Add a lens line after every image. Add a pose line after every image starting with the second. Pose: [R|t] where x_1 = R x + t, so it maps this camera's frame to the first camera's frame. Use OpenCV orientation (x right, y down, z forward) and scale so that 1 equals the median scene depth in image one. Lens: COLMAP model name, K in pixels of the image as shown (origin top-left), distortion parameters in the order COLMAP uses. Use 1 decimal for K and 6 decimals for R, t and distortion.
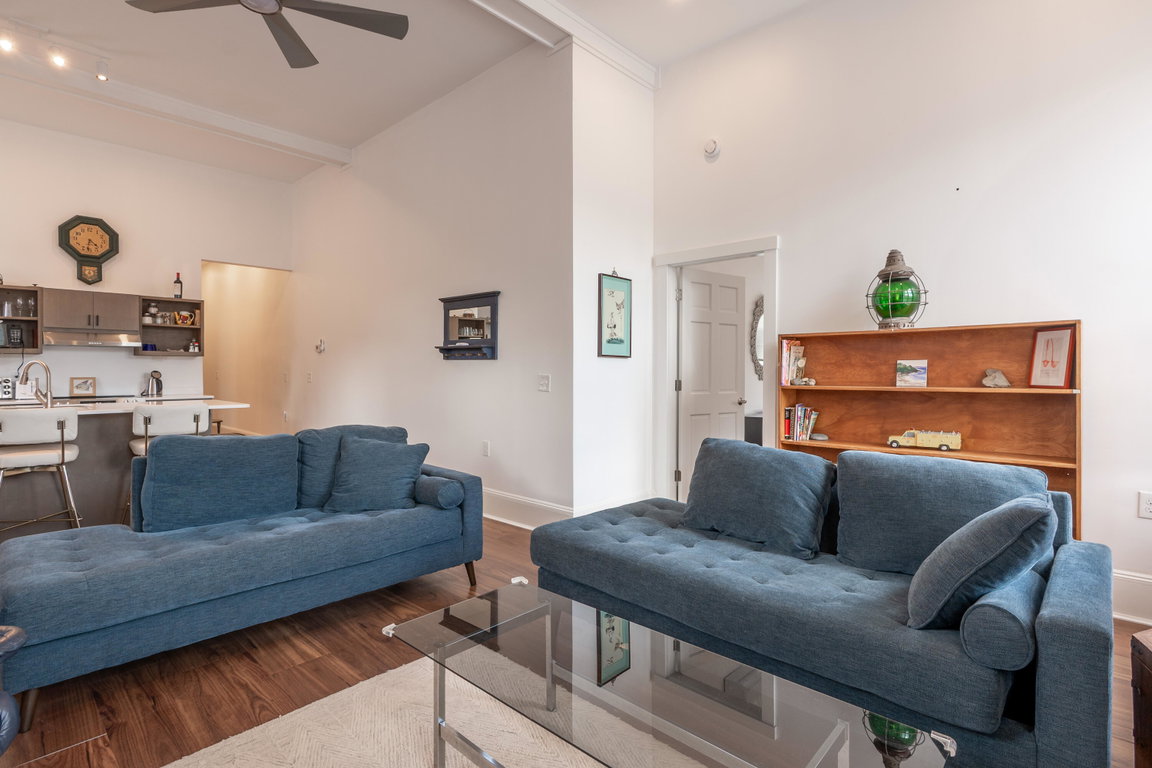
lens RADIAL K [[567.7, 0, 578.0], [0, 567.7, 372.5], [0, 0, 1]] dist [-0.004007, 0.004105]
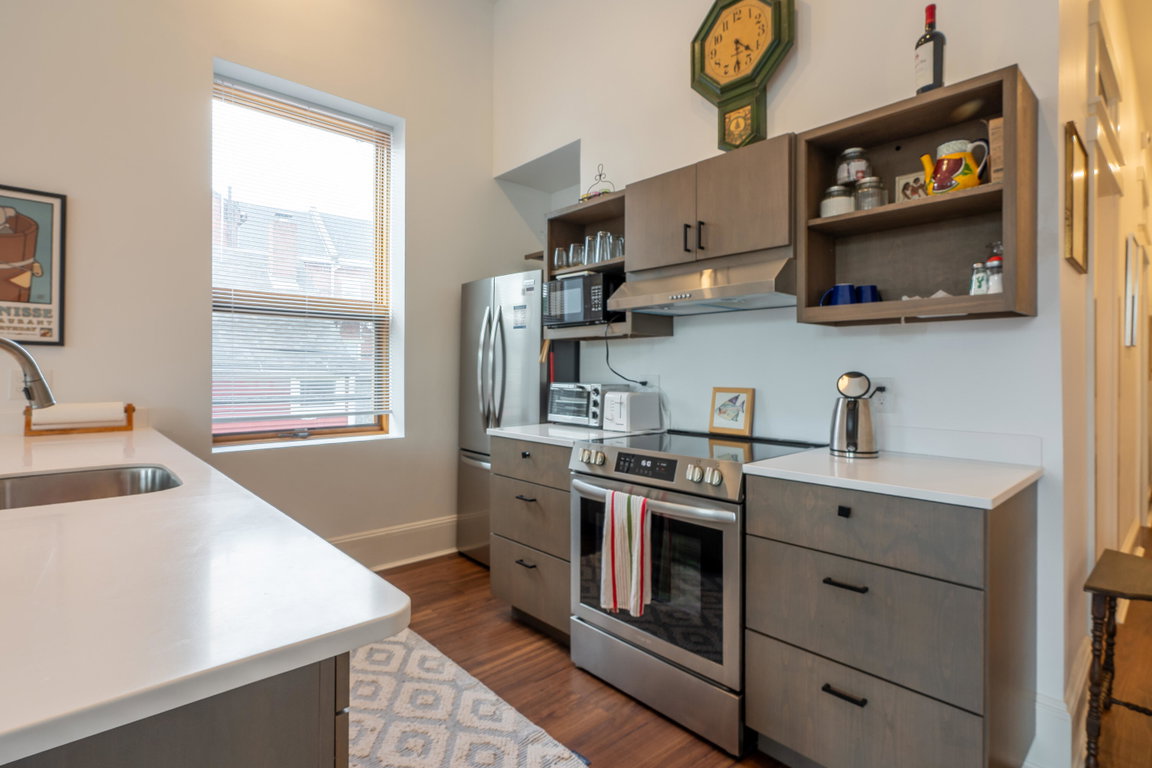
lens RADIAL K [[567.7, 0, 568.0], [0, 567.7, 369.9], [0, 0, 1]] dist [-0.004007, 0.004105]
pose [[-0.077427, -0.004274, -0.996989, -0.454280], [-0.008011, 0.999961, -0.003664, -0.001782], [0.996966, 0.007703, -0.077458, 0.908379]]
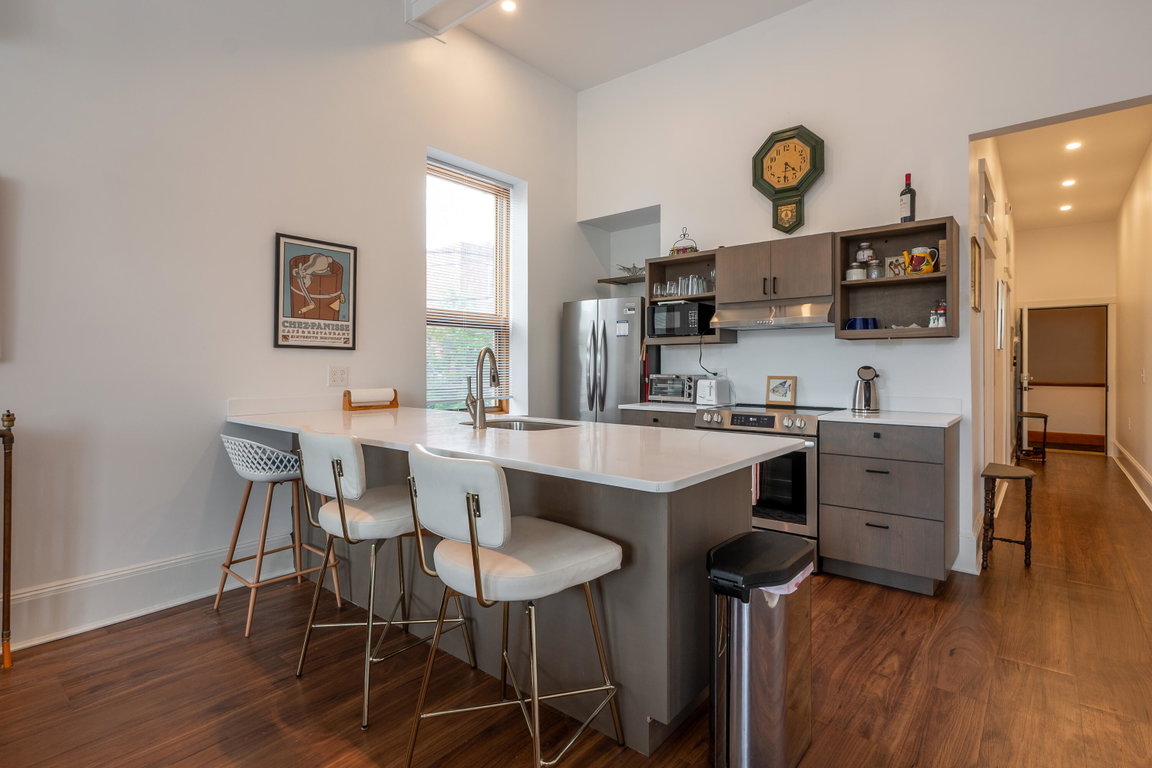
lens RADIAL K [[567.7, 0, 570.6], [0, 567.7, 364.6], [0, 0, 1]] dist [-0.004007, 0.004105]
pose [[0.057944, -0.005210, -0.998306, -0.229380], [-0.004985, 0.999972, -0.005508, -0.000135], [0.998307, 0.005296, 0.057917, 0.713515]]
